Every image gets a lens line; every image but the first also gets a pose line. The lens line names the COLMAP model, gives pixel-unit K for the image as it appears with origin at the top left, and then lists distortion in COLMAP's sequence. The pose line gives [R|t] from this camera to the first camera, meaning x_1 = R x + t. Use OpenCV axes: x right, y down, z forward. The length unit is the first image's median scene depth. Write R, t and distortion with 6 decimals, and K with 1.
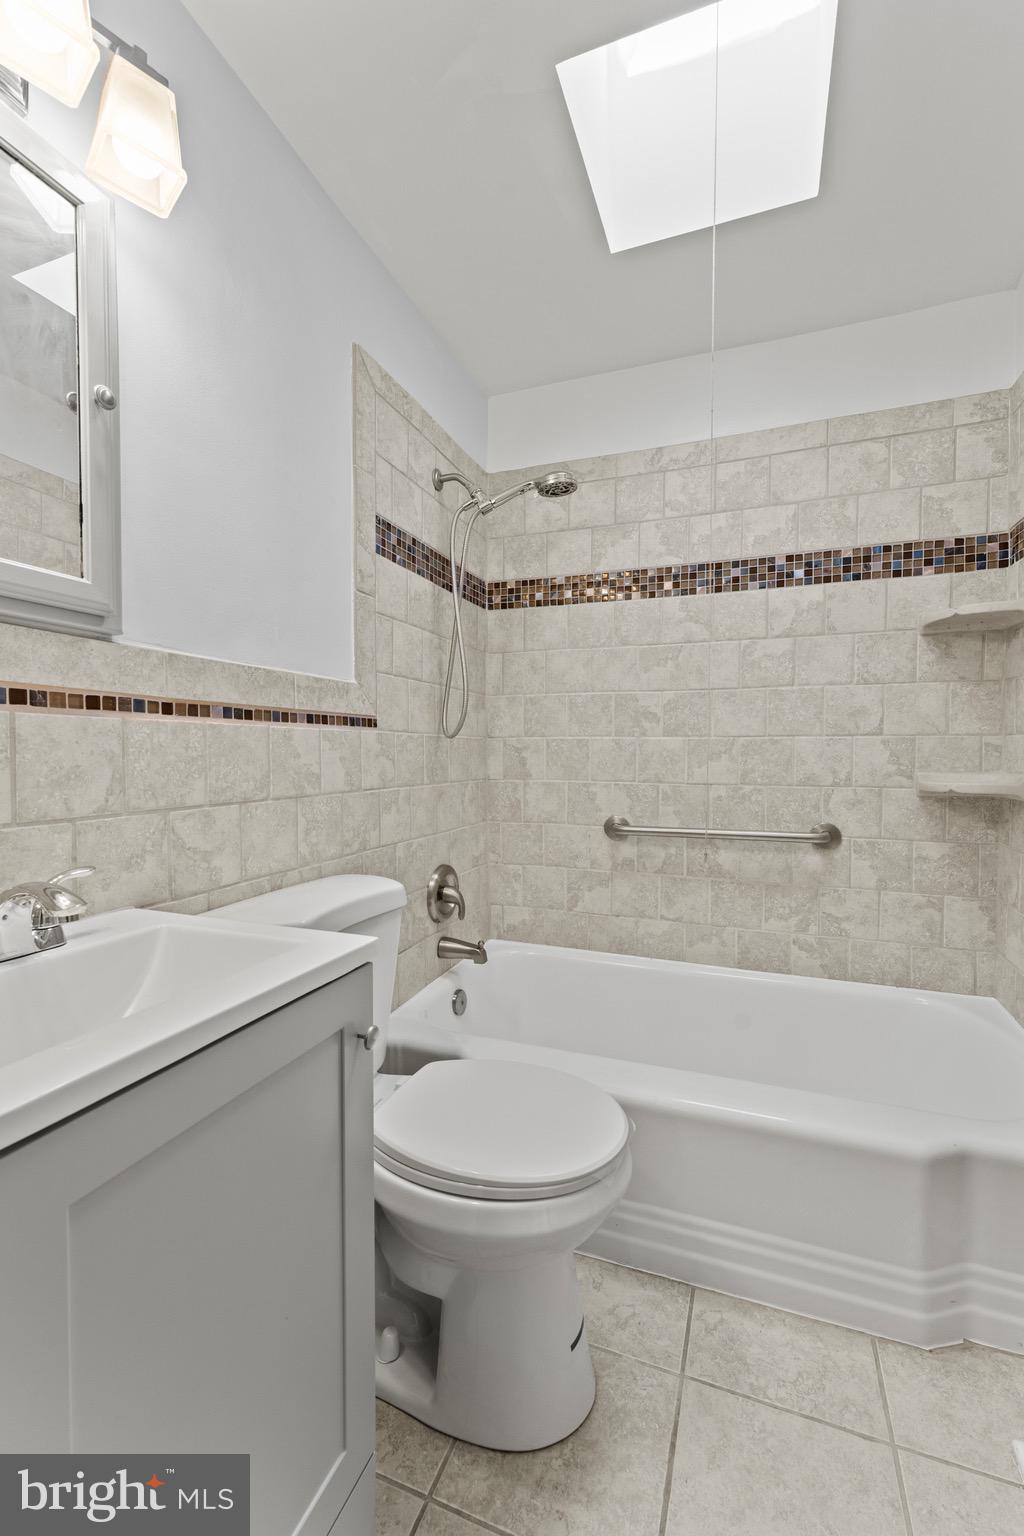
lens RADIAL K [[668.4, 0, 487.4], [0, 668.4, 797.8], [0, 0, 1]] dist [-0.000393, -0.000471]
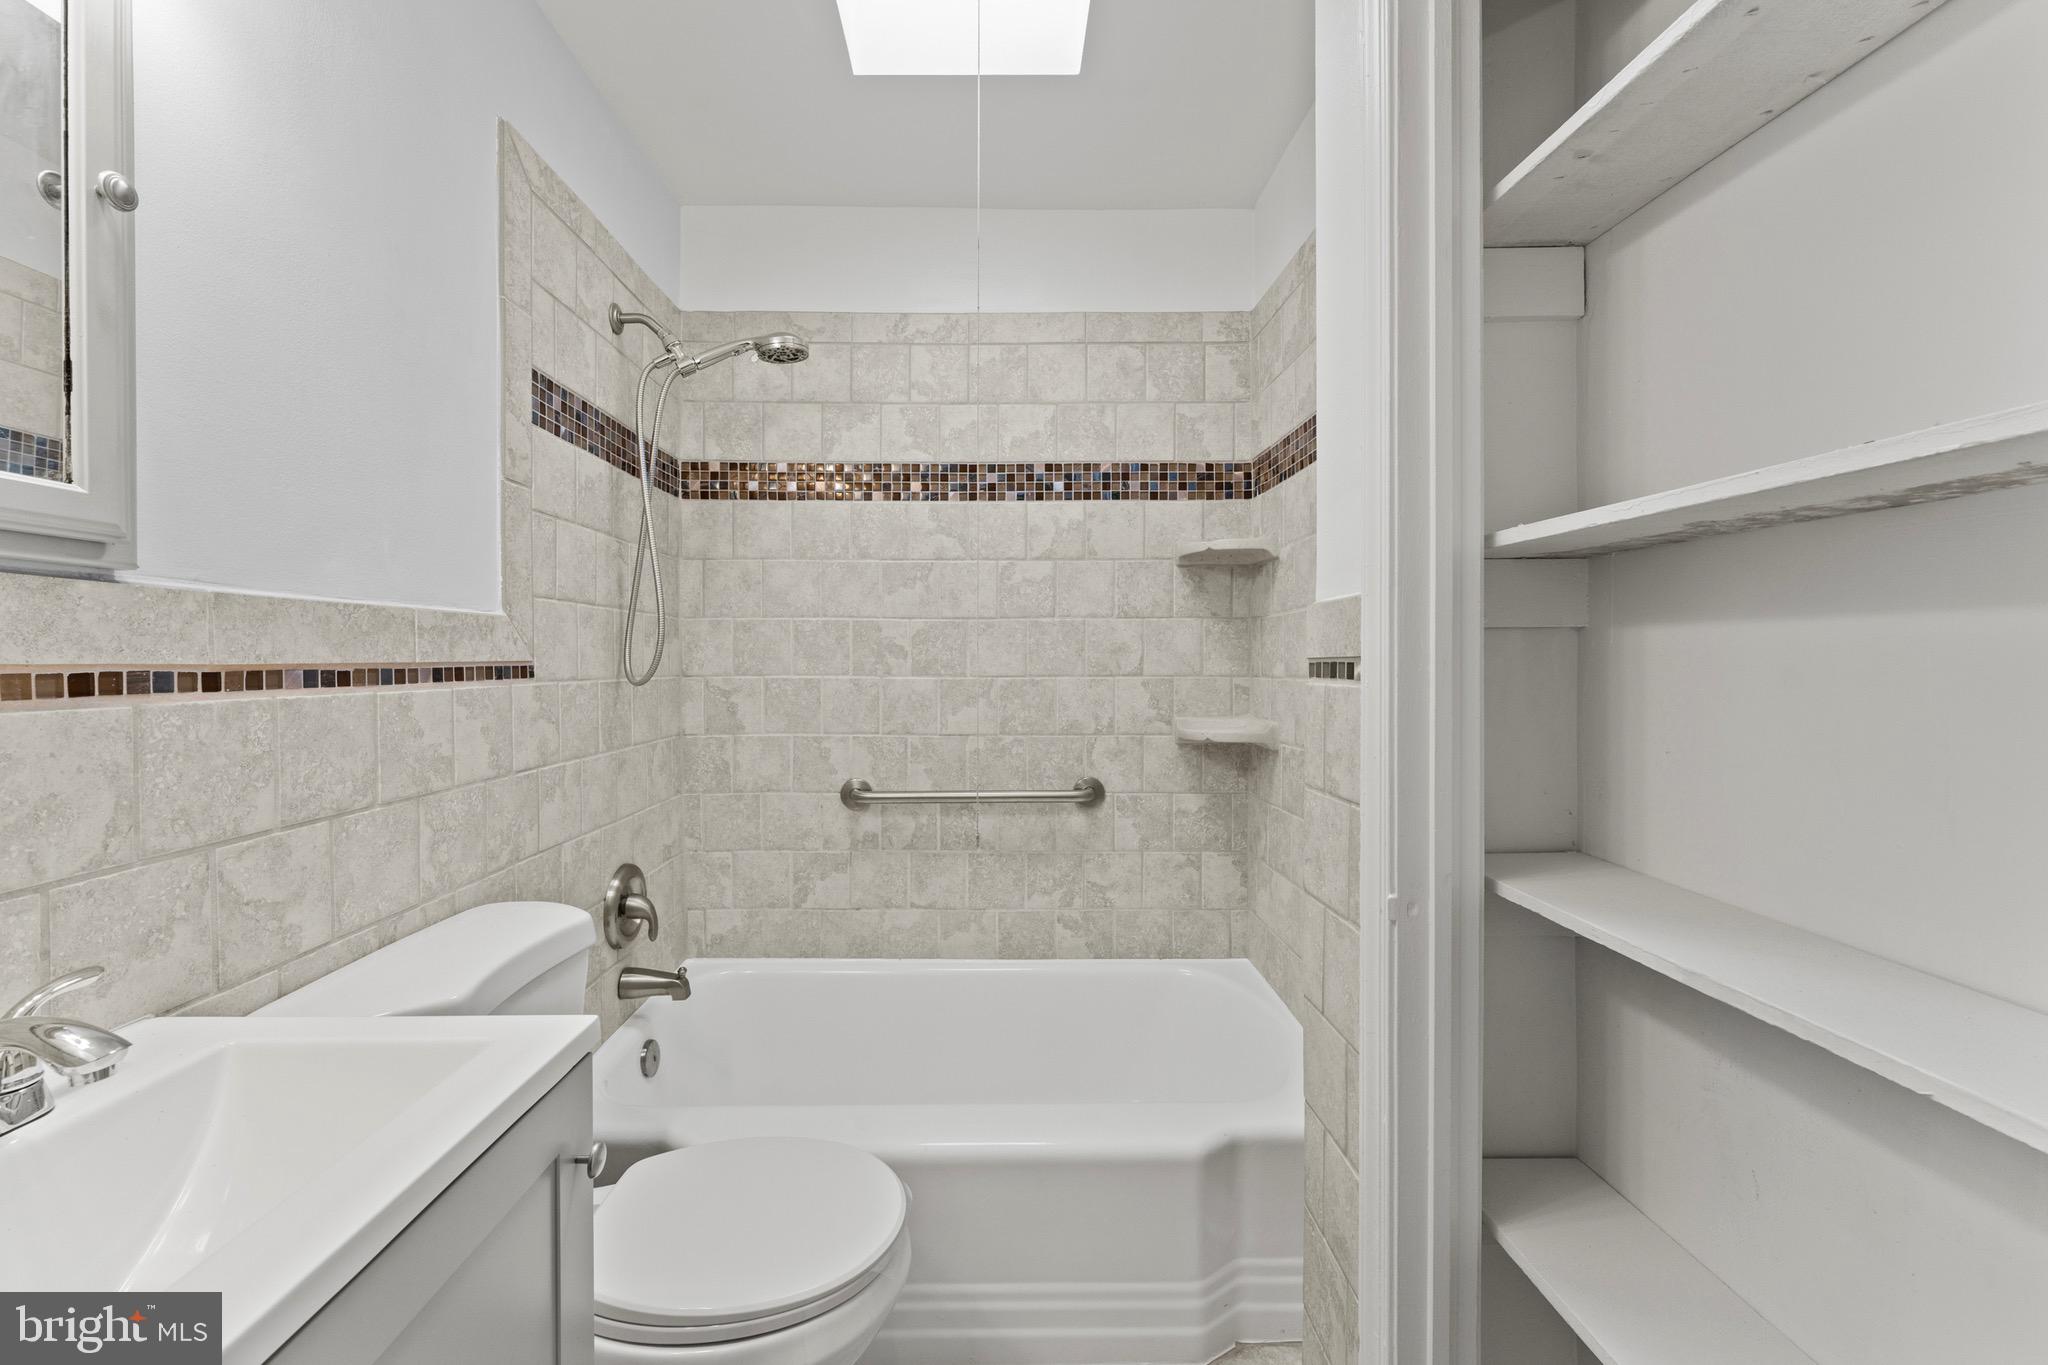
lens RADIAL K [[891.2, 0, 1024.0], [0, 891.2, 682.5], [0, 0, 1]] dist [-0.000393, -0.000471]
pose [[0.912305, 0.016336, 0.409185, -0.090898], [-0.001221, 0.999308, -0.037173, -0.075958], [-0.409509, 0.033414, 0.911694, -0.059812]]
